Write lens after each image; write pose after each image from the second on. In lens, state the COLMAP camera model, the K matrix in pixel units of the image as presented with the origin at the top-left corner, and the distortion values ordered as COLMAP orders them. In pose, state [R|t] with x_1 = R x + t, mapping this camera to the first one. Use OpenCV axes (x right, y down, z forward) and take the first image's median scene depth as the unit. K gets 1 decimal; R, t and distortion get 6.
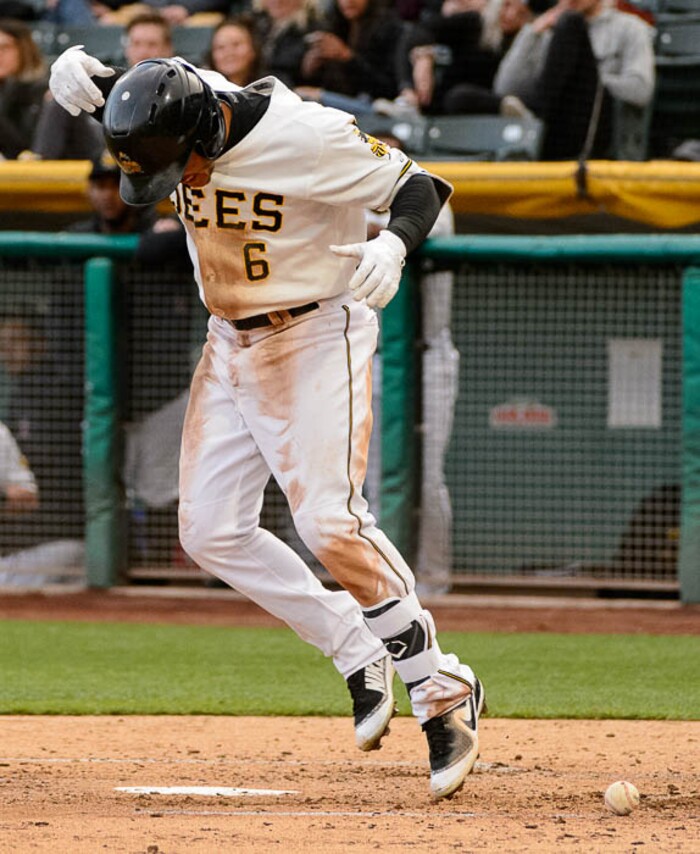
lens RADIAL K [[679.1, 0, 349.9], [0, 679.1, 433.2], [0, 0, 1]] dist [-0.007303, 0.002270]
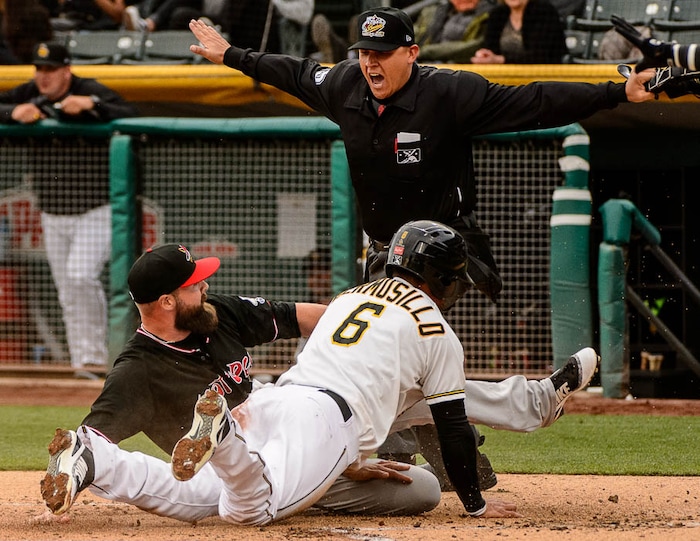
lens RADIAL K [[505.5, 0, 350.1], [0, 505.5, 264.6], [0, 0, 1]] dist [-0.003780, 0.005933]
pose [[0.999980, -0.005431, 0.003219, 0.524114], [0.005439, 0.999982, -0.002688, 0.008628], [-0.003204, 0.002705, 0.999991, -0.019762]]
